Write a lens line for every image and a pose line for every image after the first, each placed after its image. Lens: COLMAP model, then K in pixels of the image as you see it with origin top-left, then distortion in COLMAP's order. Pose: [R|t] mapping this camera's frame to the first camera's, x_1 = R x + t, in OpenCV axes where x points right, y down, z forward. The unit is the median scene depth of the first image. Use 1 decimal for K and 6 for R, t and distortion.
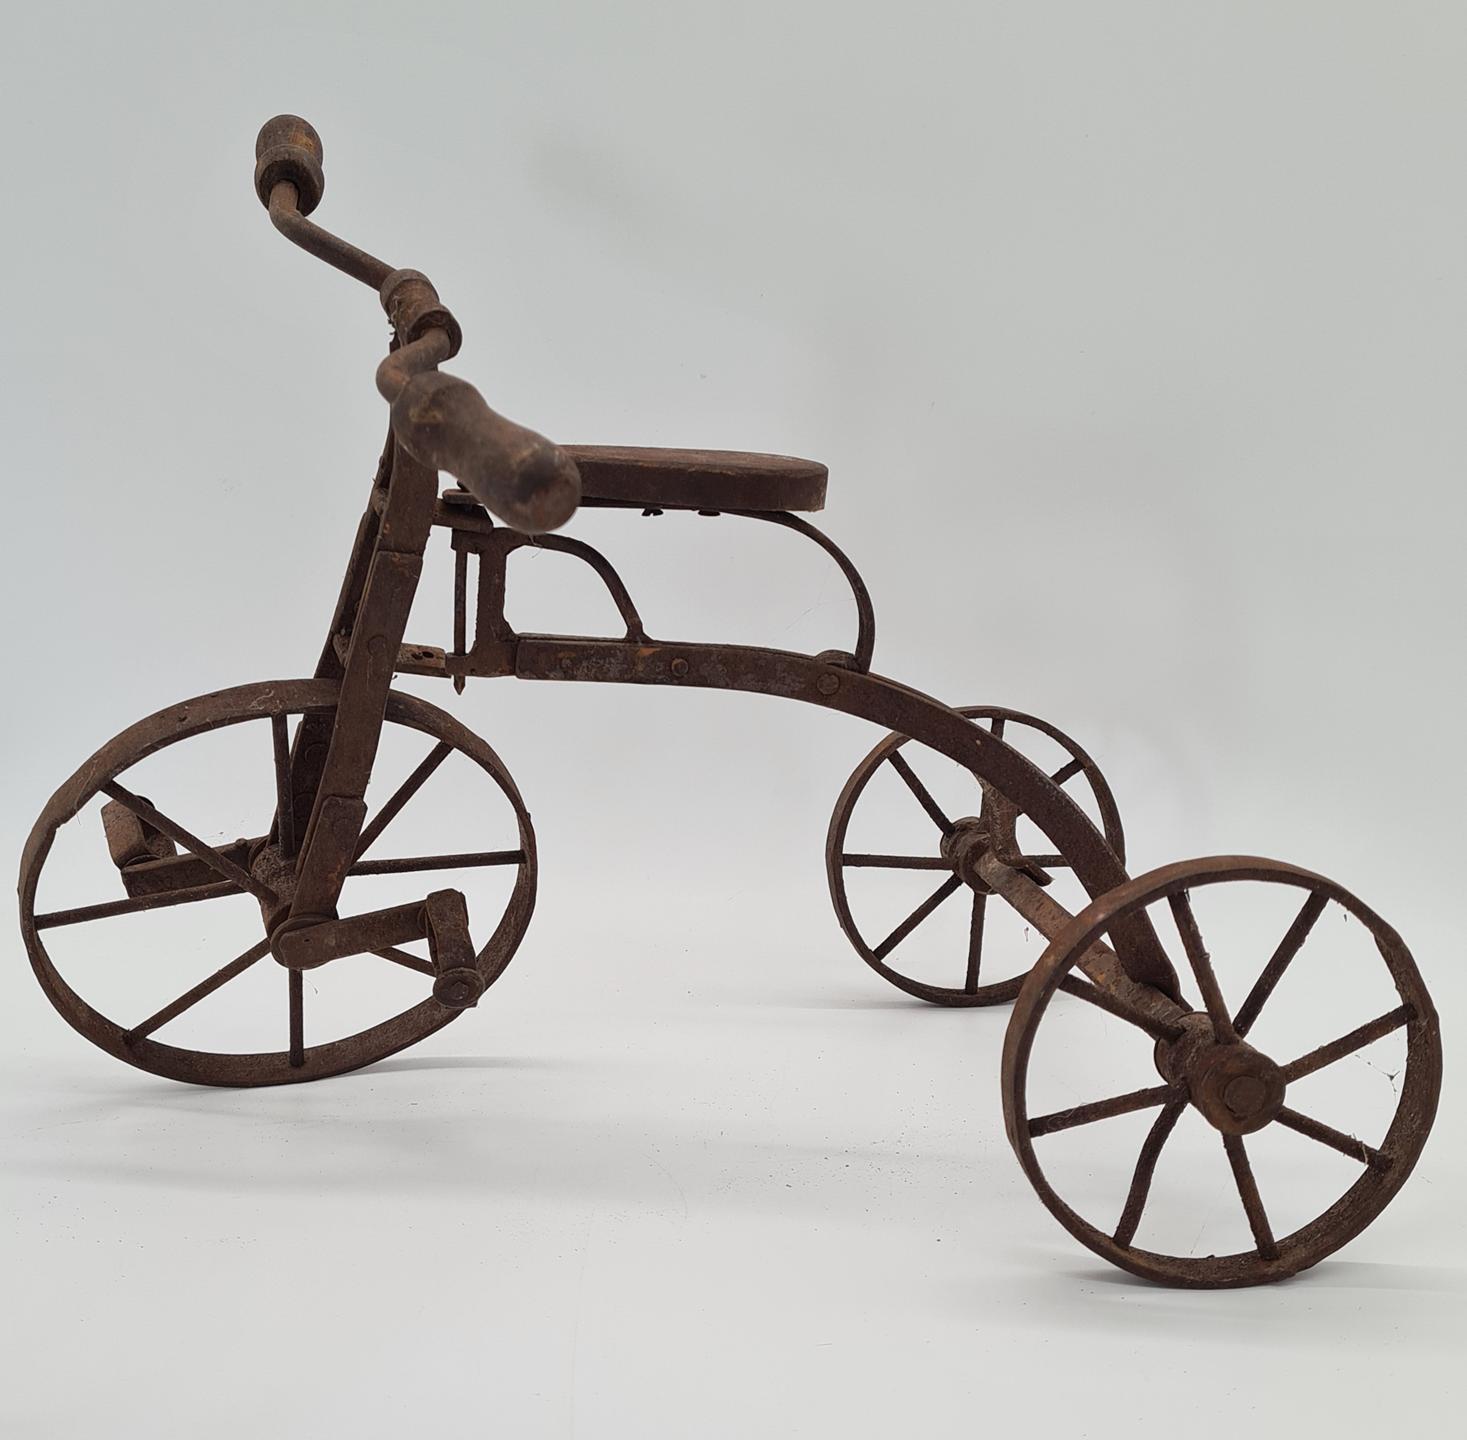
lens RADIAL K [[1444.1, 0, 732.8], [0, 1444.1, 719.9], [0, 0, 1]] dist [0.017779, 0.000000]
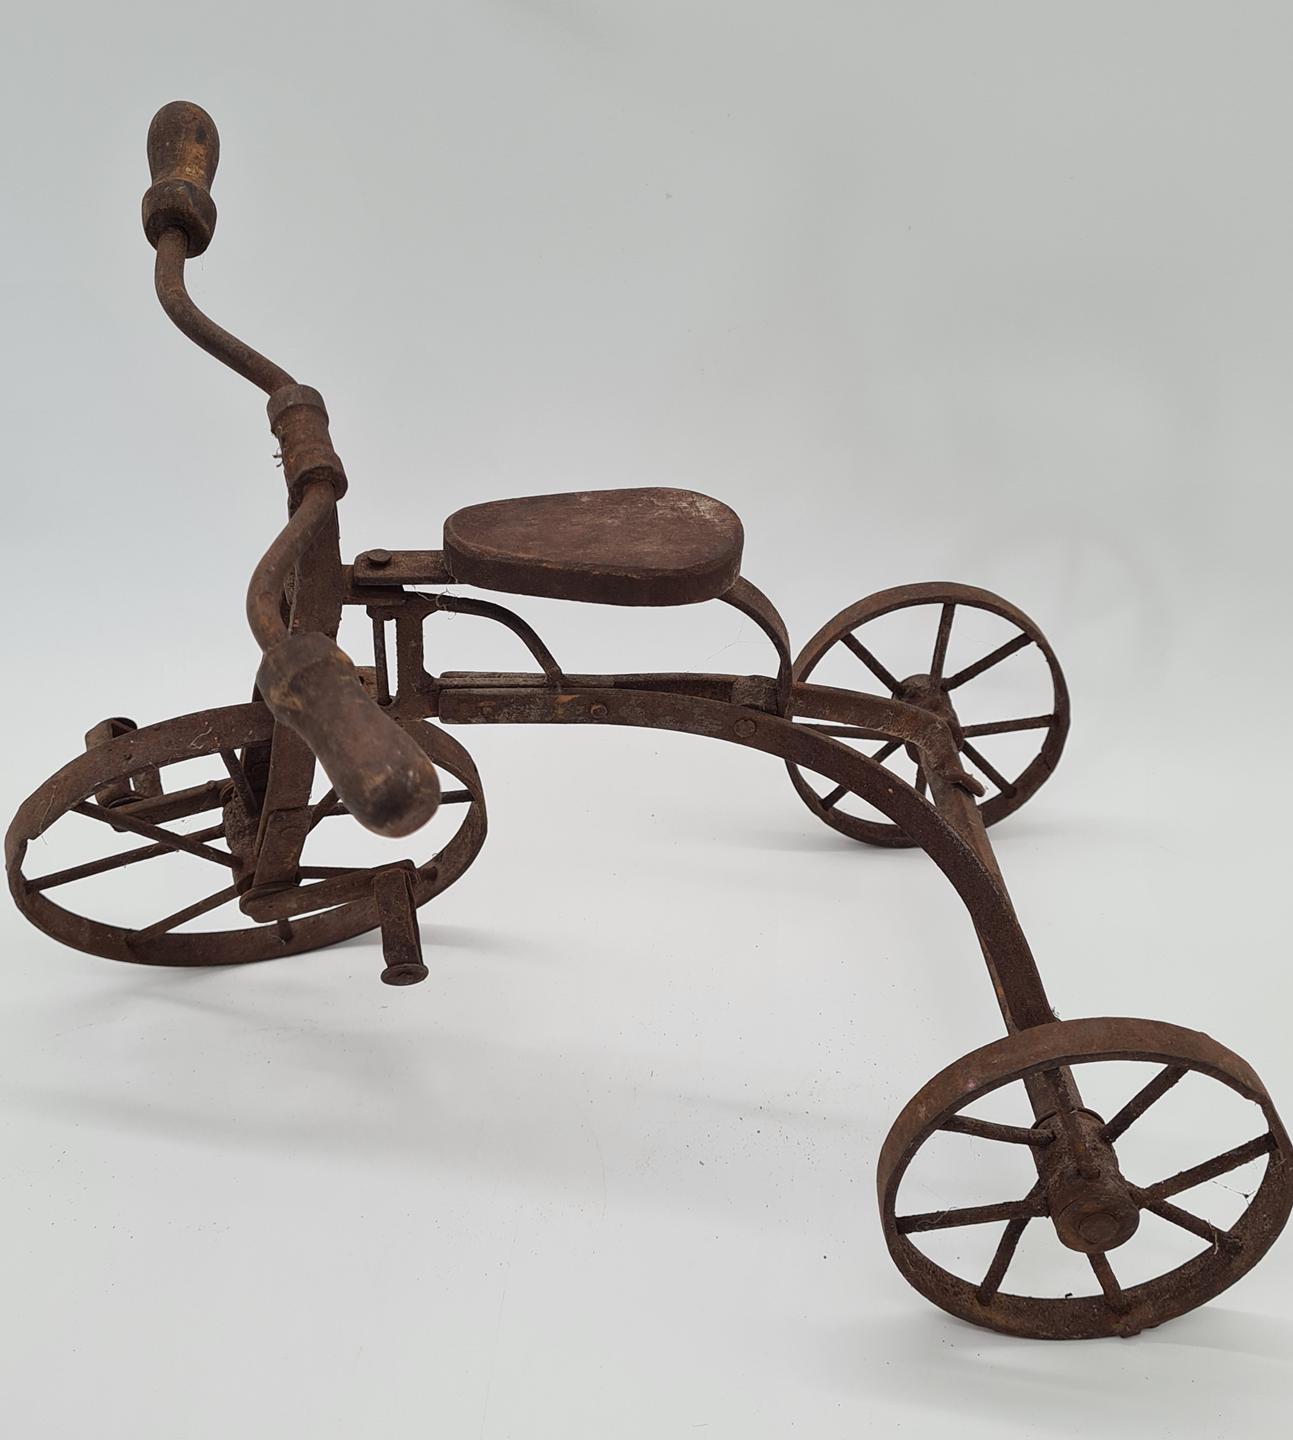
lens RADIAL K [[1366.8, 0, 647.8], [0, 1366.8, 720.3], [0, 0, 1]] dist [0.017754, 0.000000]
pose [[0.997666, 0.014832, -0.066648, 0.063078], [0.003251, 0.964694, 0.263353, -0.288502], [0.068201, -0.262955, 0.962395, 0.074027]]
